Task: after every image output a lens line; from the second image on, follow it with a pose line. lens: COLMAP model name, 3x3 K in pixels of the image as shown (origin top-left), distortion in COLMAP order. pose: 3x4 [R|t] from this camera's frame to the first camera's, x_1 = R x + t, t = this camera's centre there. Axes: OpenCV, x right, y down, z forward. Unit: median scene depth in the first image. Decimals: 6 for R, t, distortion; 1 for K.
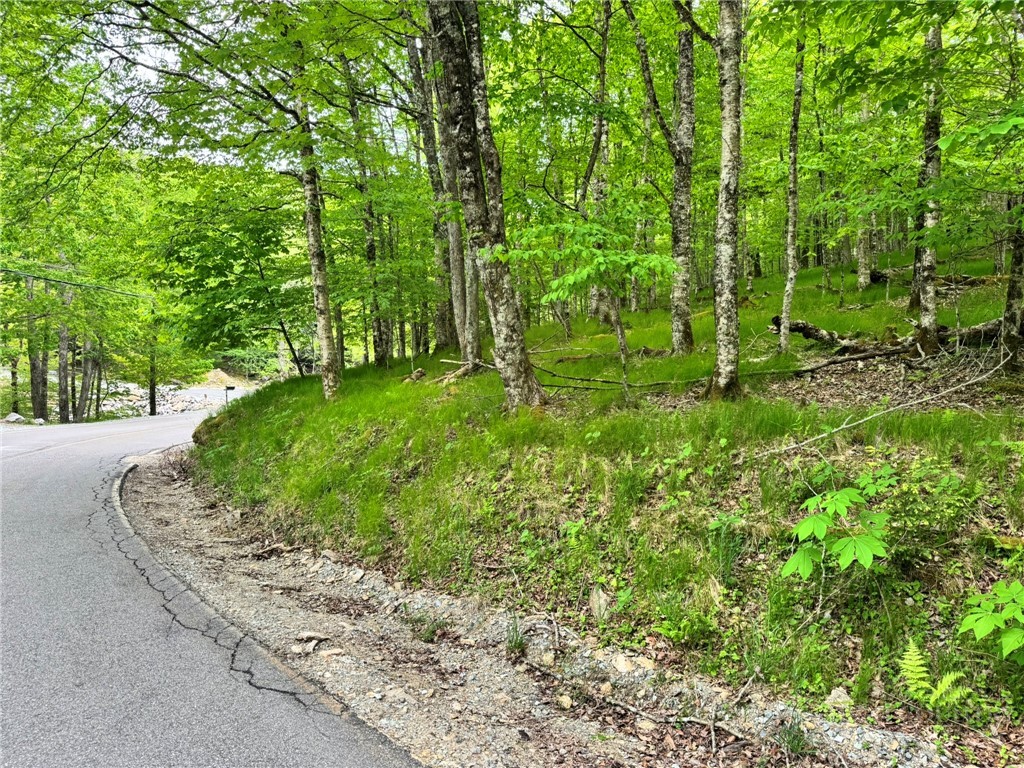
lens RADIAL K [[721.6, 0, 516.9], [0, 721.6, 384.7], [0, 0, 1]] dist [0.052033, -0.000664]
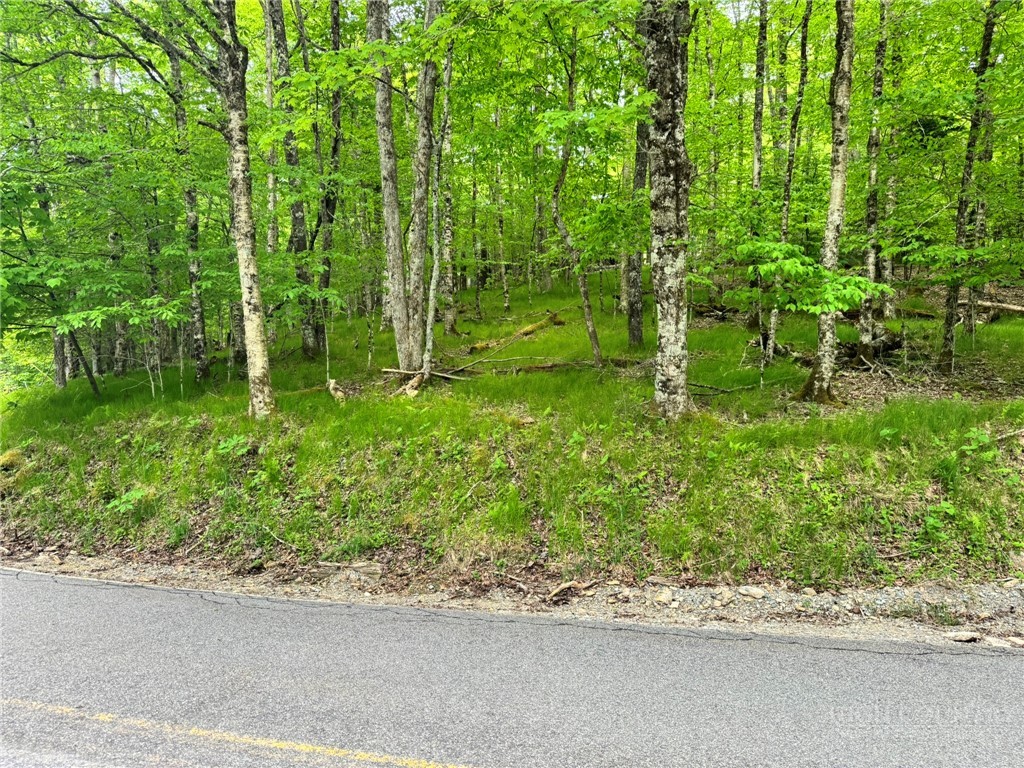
lens RADIAL K [[721.6, 0, 515.5], [0, 721.6, 379.1], [0, 0, 1]] dist [0.052033, -0.000664]
pose [[0.792797, -0.008964, 0.609420, -0.853173], [0.024526, 0.999551, -0.017203, -0.006238], [-0.608993, 0.028585, 0.792661, 0.343273]]
